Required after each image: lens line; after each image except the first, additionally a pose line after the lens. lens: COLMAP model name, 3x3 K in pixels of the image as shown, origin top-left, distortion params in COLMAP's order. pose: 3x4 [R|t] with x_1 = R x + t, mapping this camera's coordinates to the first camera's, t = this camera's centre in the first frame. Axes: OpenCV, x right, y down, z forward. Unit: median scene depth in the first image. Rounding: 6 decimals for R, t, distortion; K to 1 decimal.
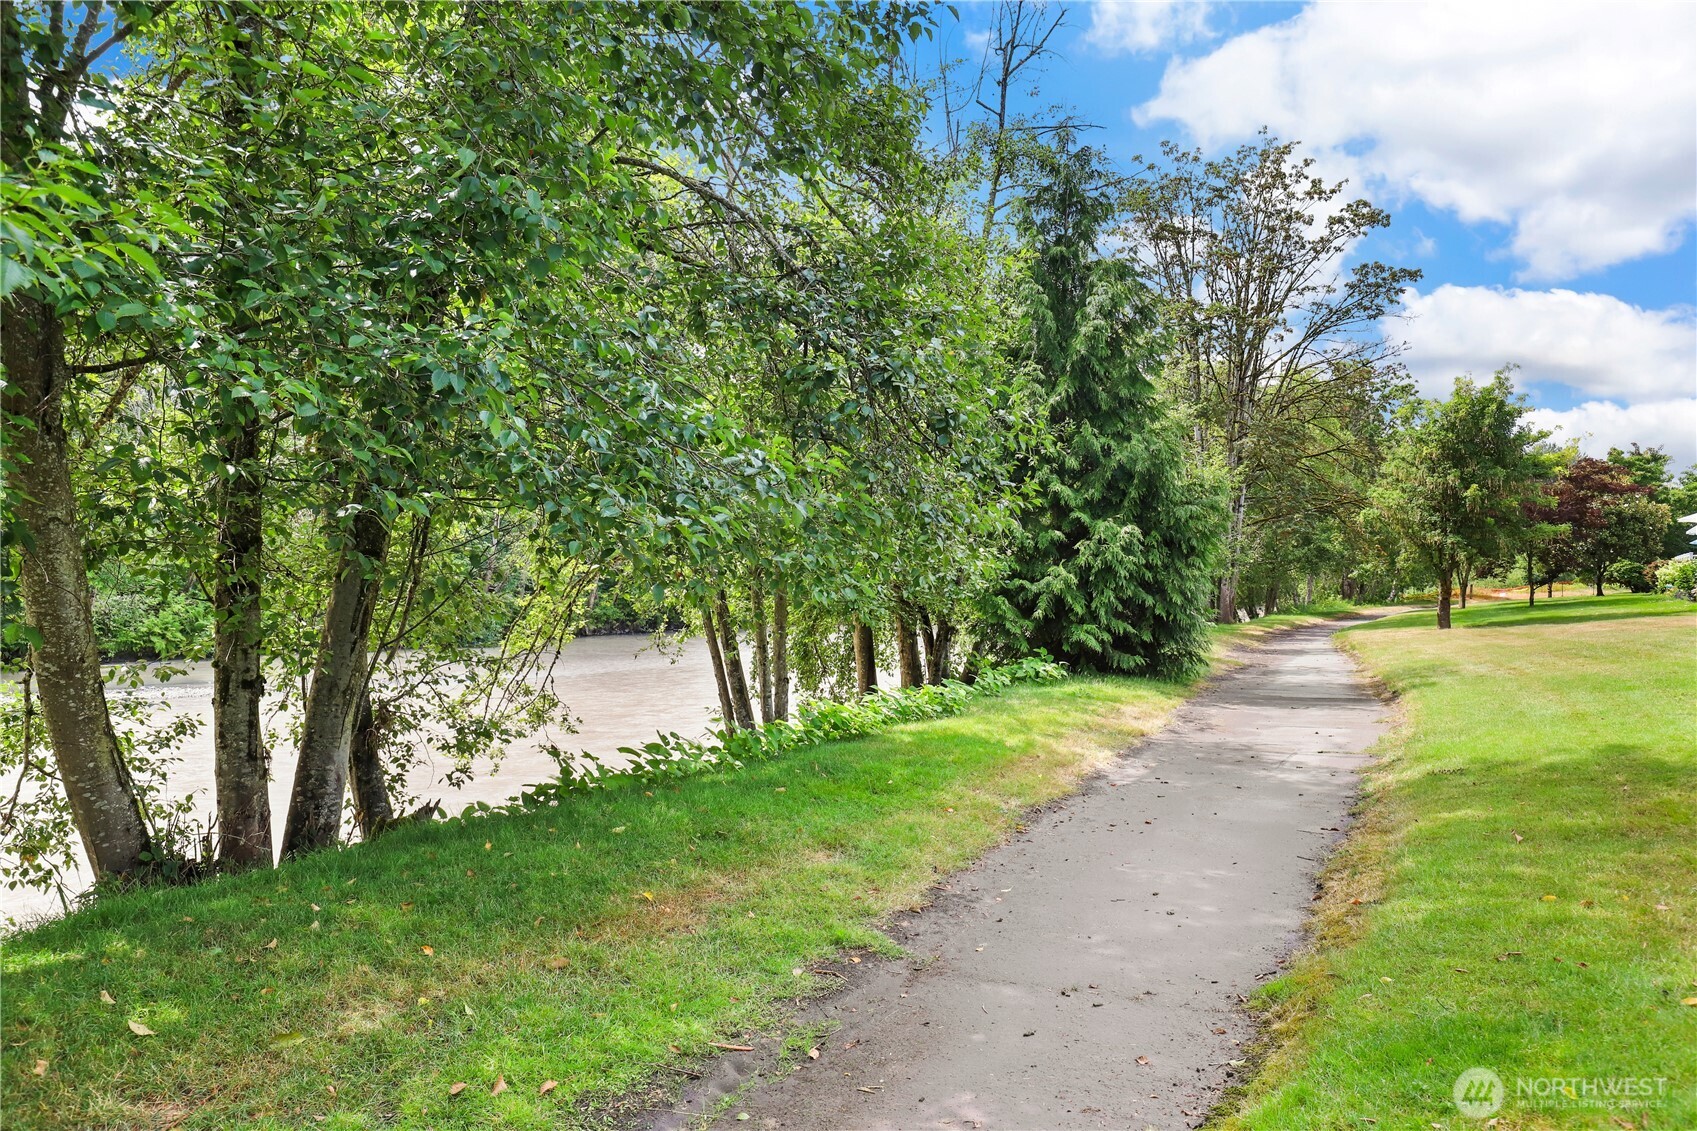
lens RADIAL K [[1120.7, 0, 849.1], [0, 1120.7, 562.9], [0, 0, 1]] dist [0.000038, -0.000223]
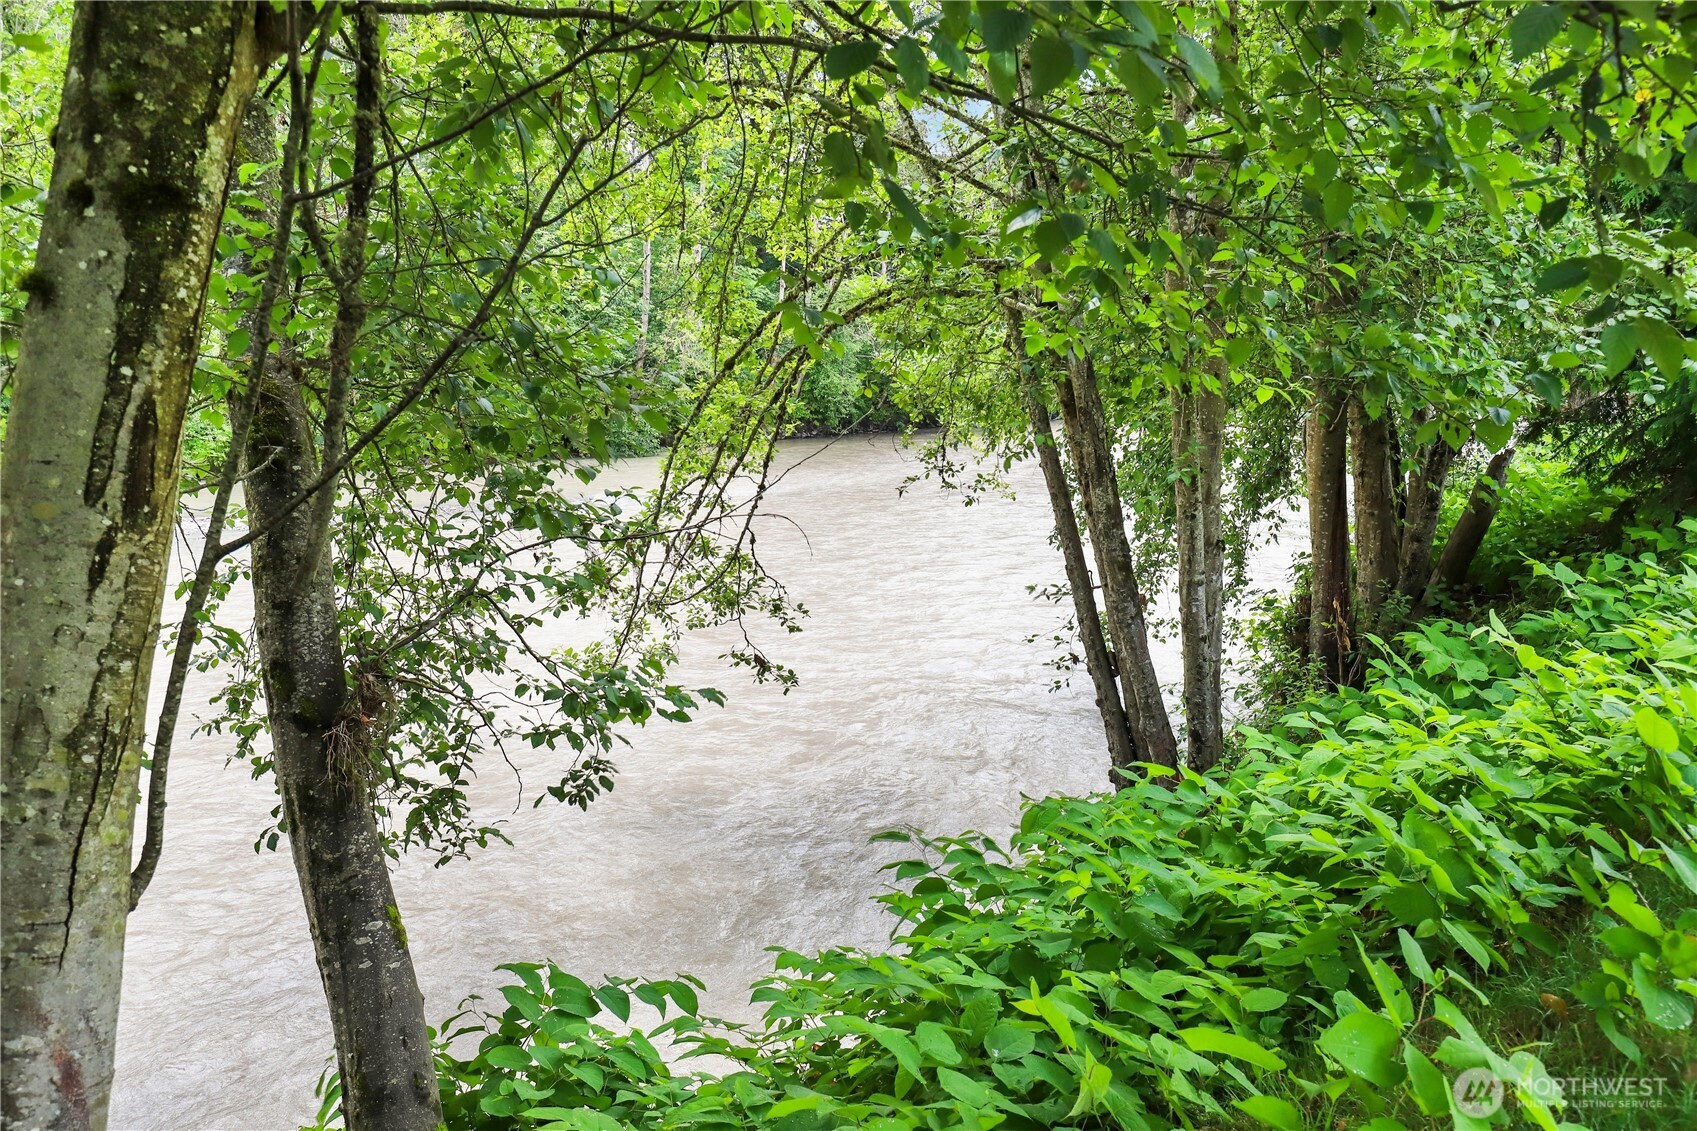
lens RADIAL K [[1361.9, 0, 849.3], [0, 1361.9, 566.5], [0, 0, 1]] dist [0.001109, -0.000131]
pose [[0.986875, 0.005573, -0.161389, -0.108191], [0.020372, 0.987124, 0.158657, 0.014547], [0.160195, -0.159862, 0.974054, 0.350070]]
